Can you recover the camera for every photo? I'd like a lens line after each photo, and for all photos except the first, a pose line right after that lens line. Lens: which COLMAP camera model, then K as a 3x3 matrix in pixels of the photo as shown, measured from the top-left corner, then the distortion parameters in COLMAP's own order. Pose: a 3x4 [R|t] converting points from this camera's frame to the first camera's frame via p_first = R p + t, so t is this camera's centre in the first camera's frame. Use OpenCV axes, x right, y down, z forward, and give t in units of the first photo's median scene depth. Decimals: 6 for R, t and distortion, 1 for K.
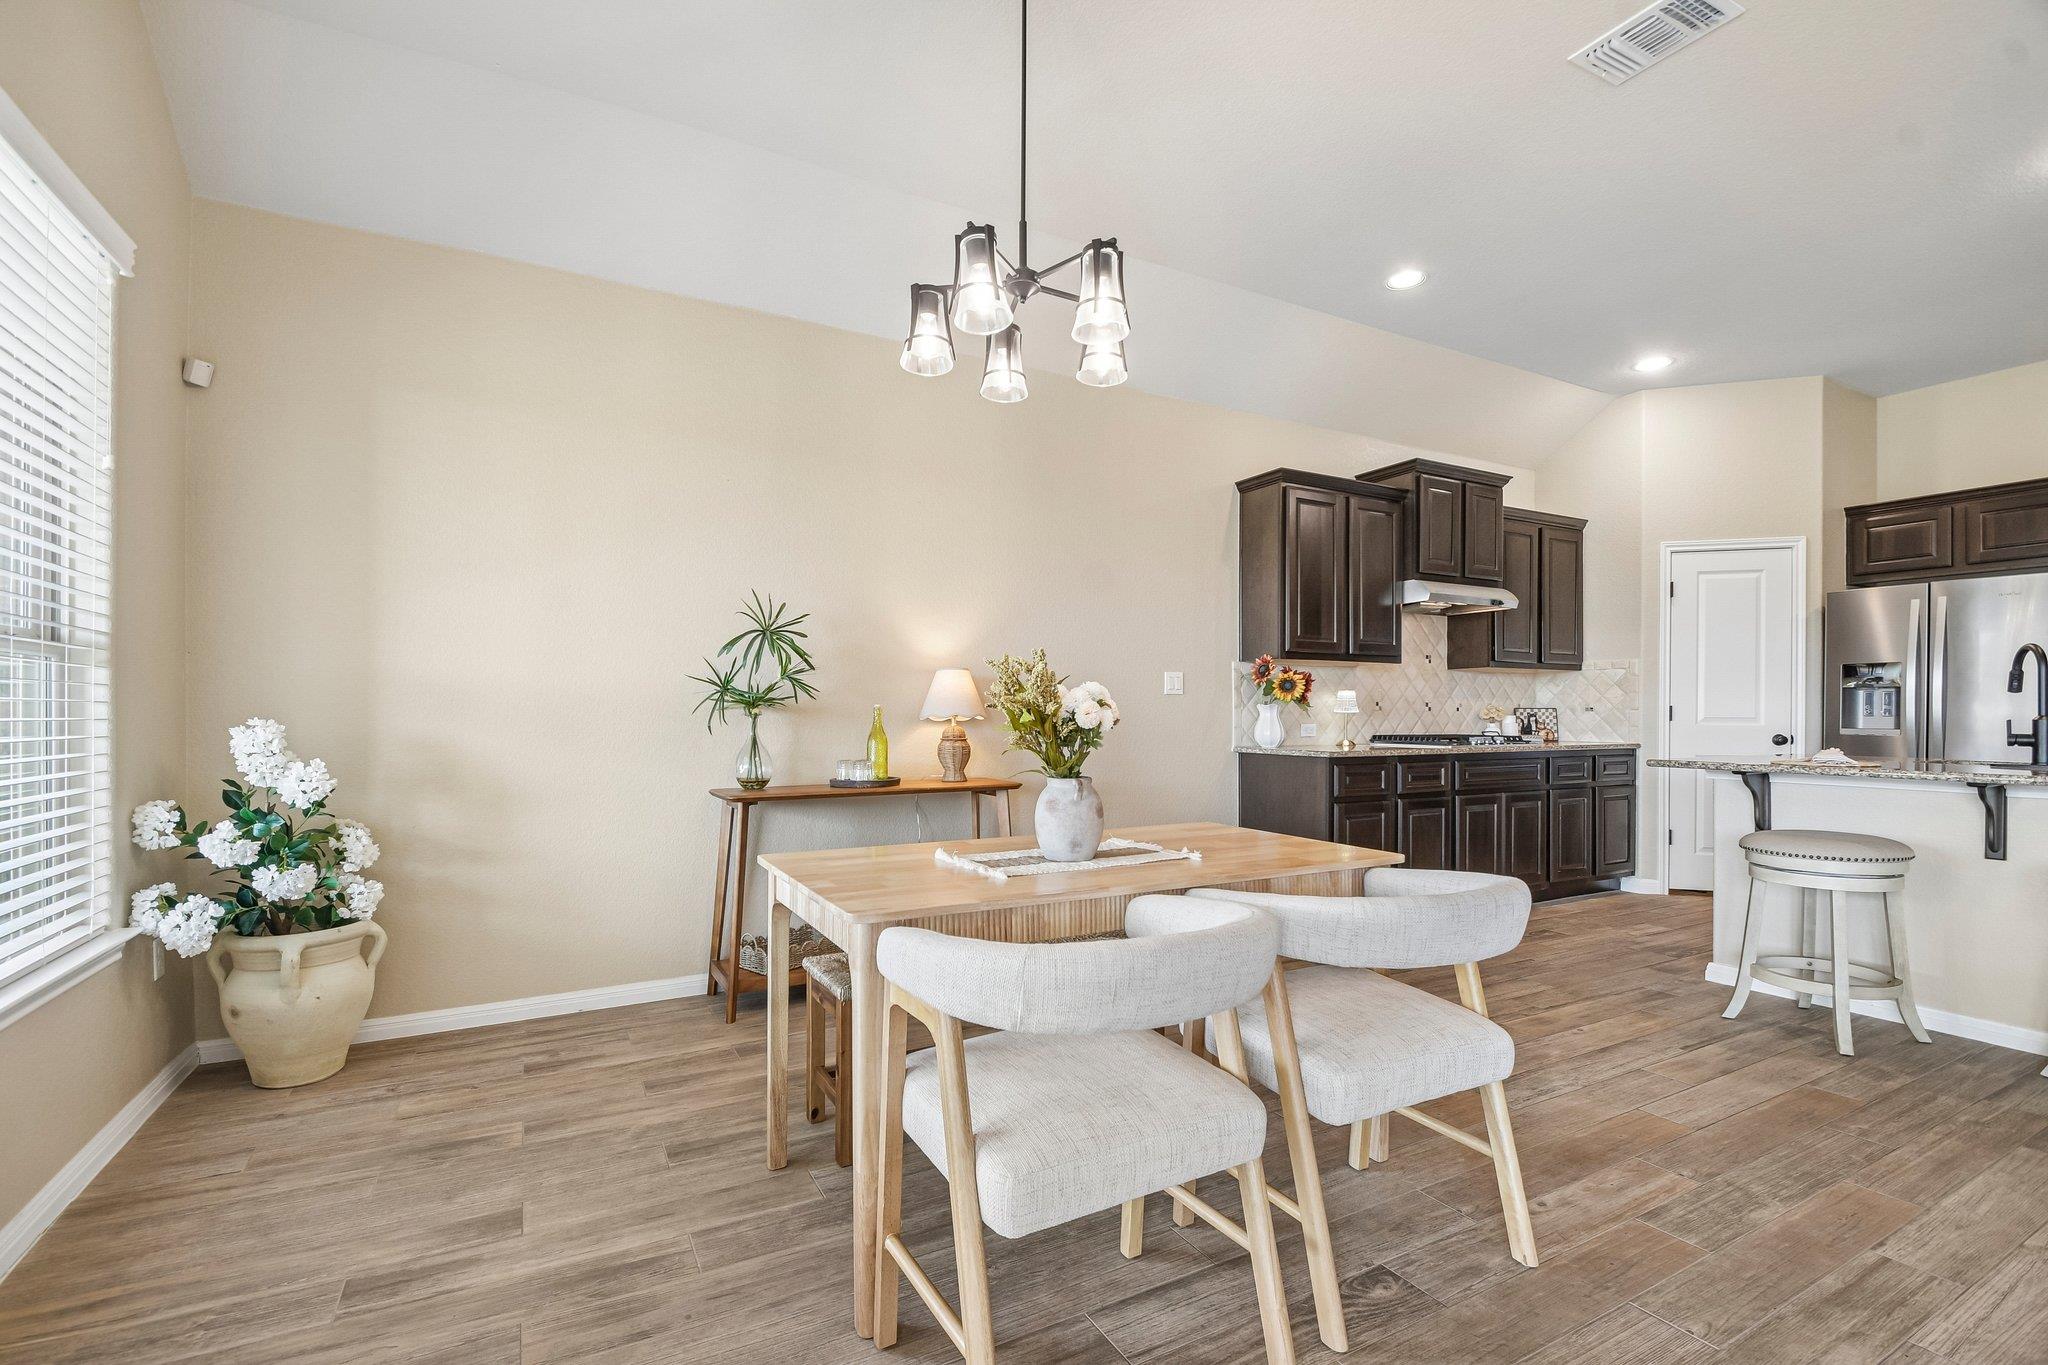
lens RADIAL K [[906.8, 0, 1017.8], [0, 906.8, 717.6], [0, 0, 1]] dist [0.014838, -0.015788]
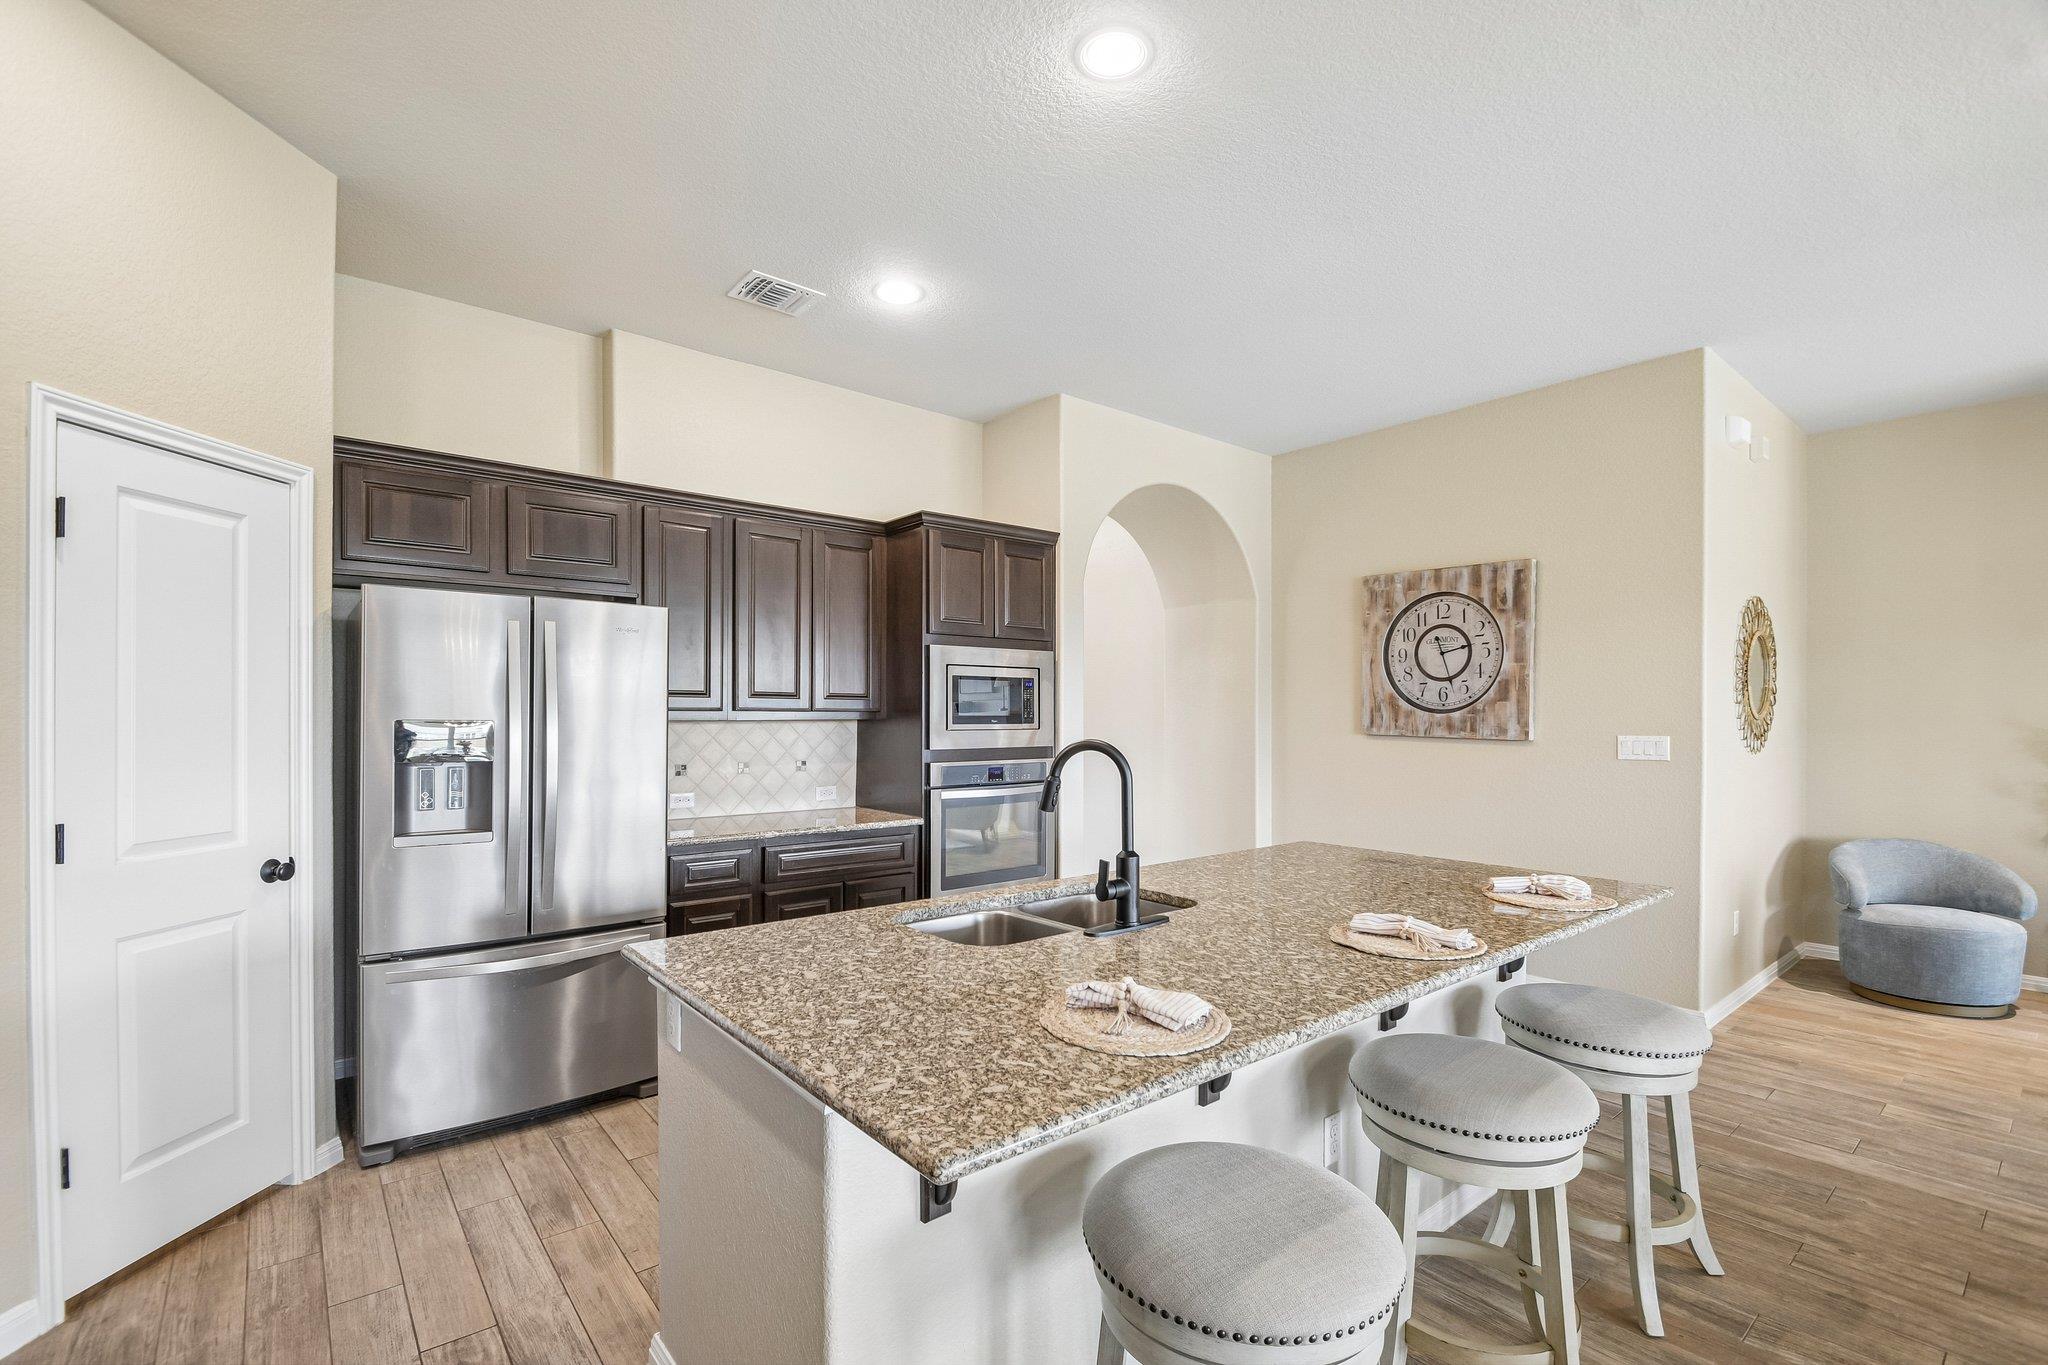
lens RADIAL K [[906.8, 0, 1017.8], [0, 906.8, 717.6], [0, 0, 1]] dist [0.014838, -0.015788]
pose [[-0.189049, -0.007719, 0.981937, 0.281659], [0.000196, 0.999969, 0.007898, -0.061738], [-0.981968, 0.001686, -0.189042, 0.698723]]
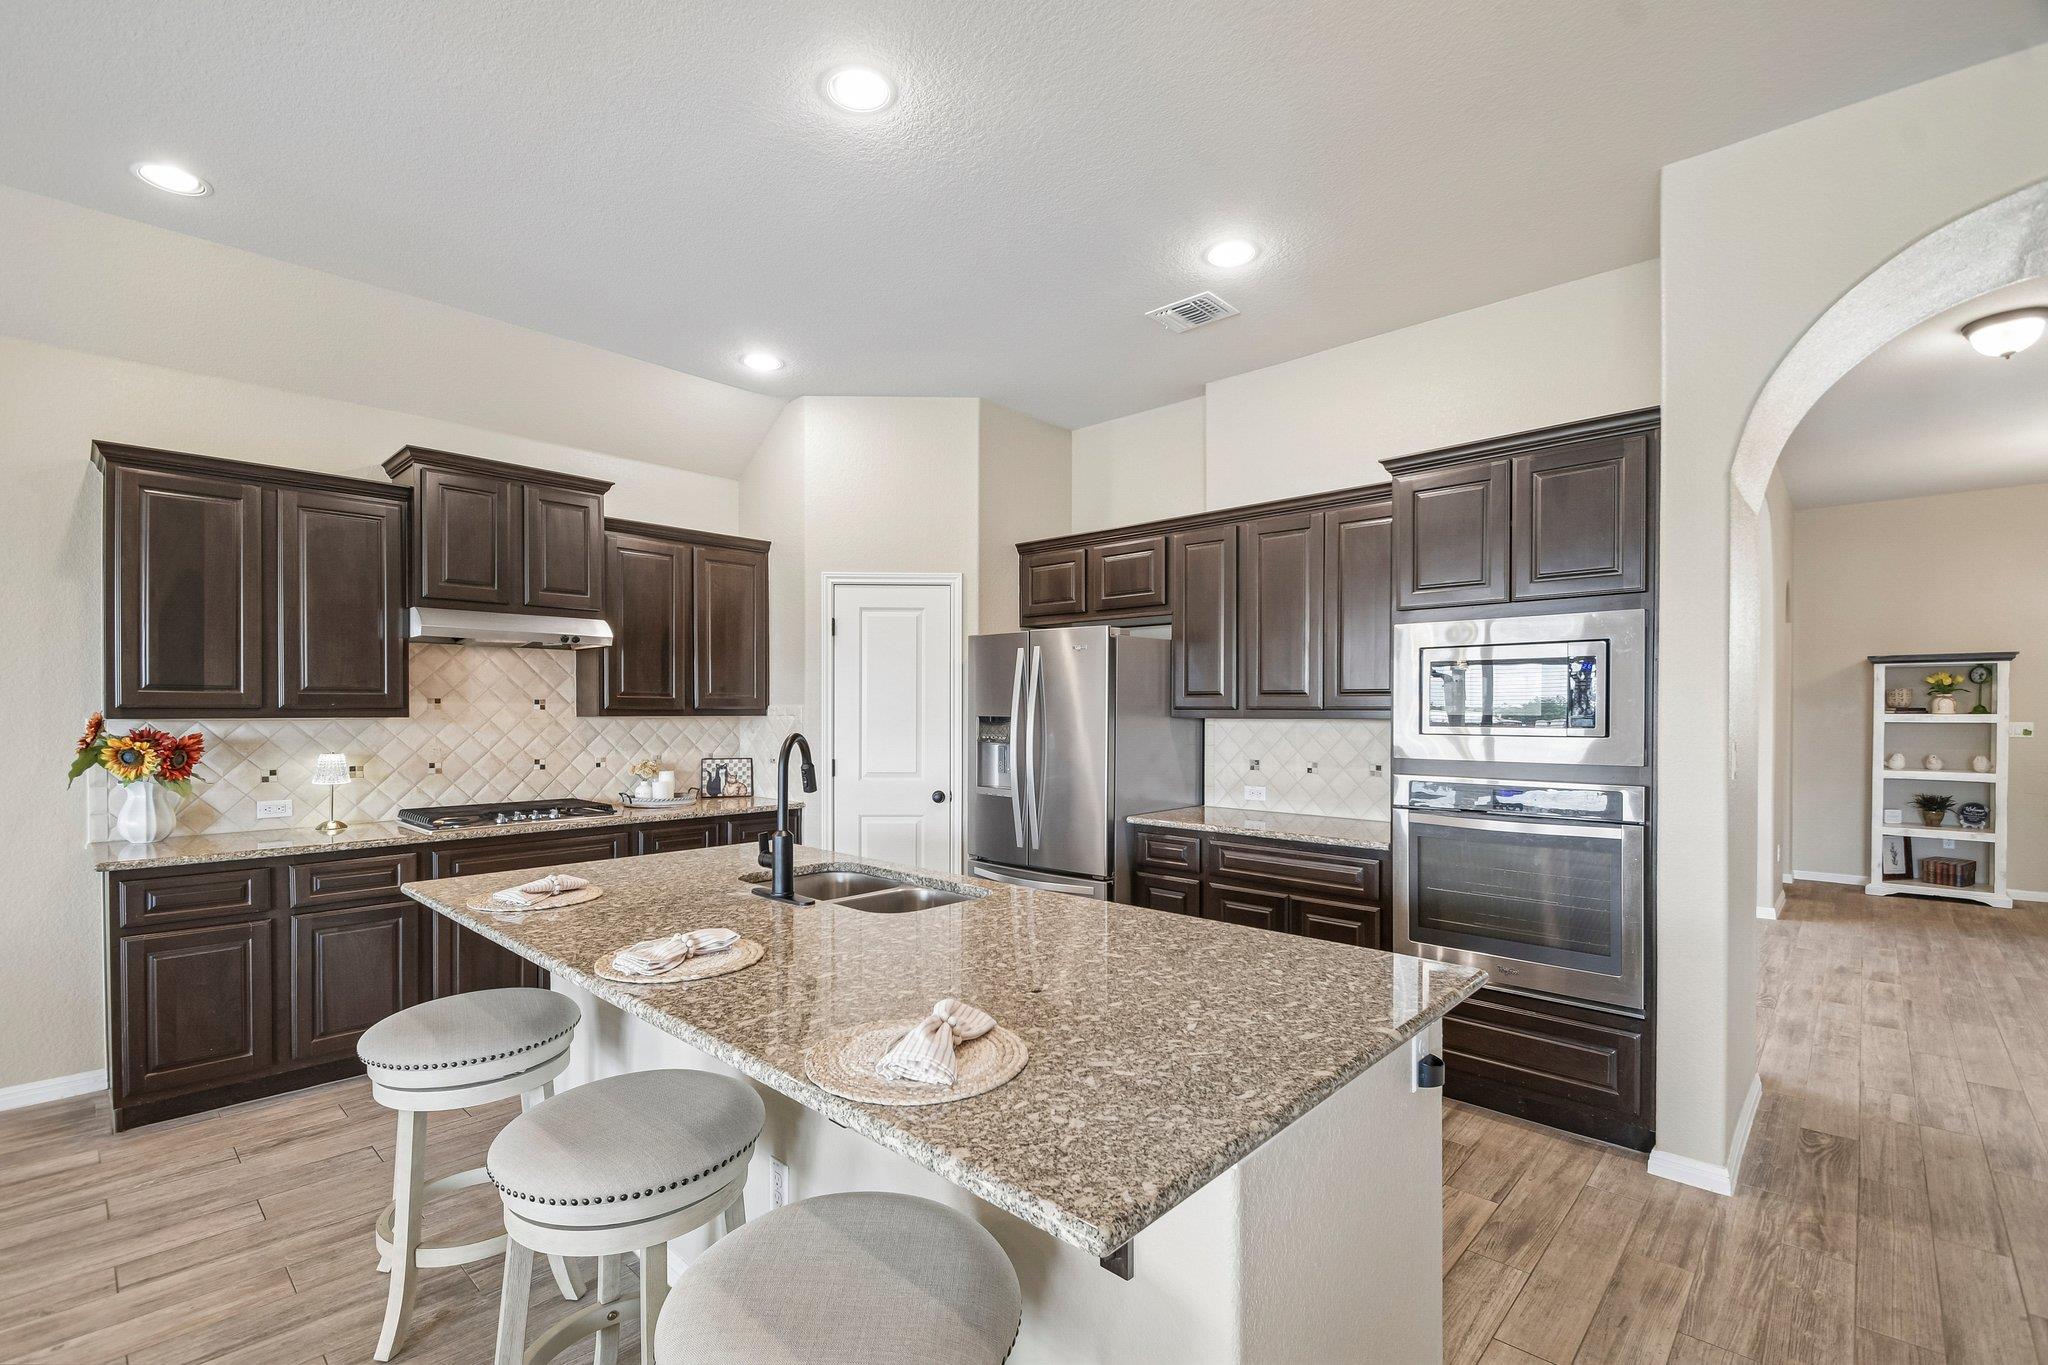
lens RADIAL K [[906.8, 0, 1017.8], [0, 906.8, 717.6], [0, 0, 1]] dist [0.014838, -0.015788]
pose [[0.948963, -0.003339, 0.315370, 0.626994], [0.001832, 0.999985, 0.005075, -0.058801], [-0.315382, -0.004238, 0.948955, 0.116214]]
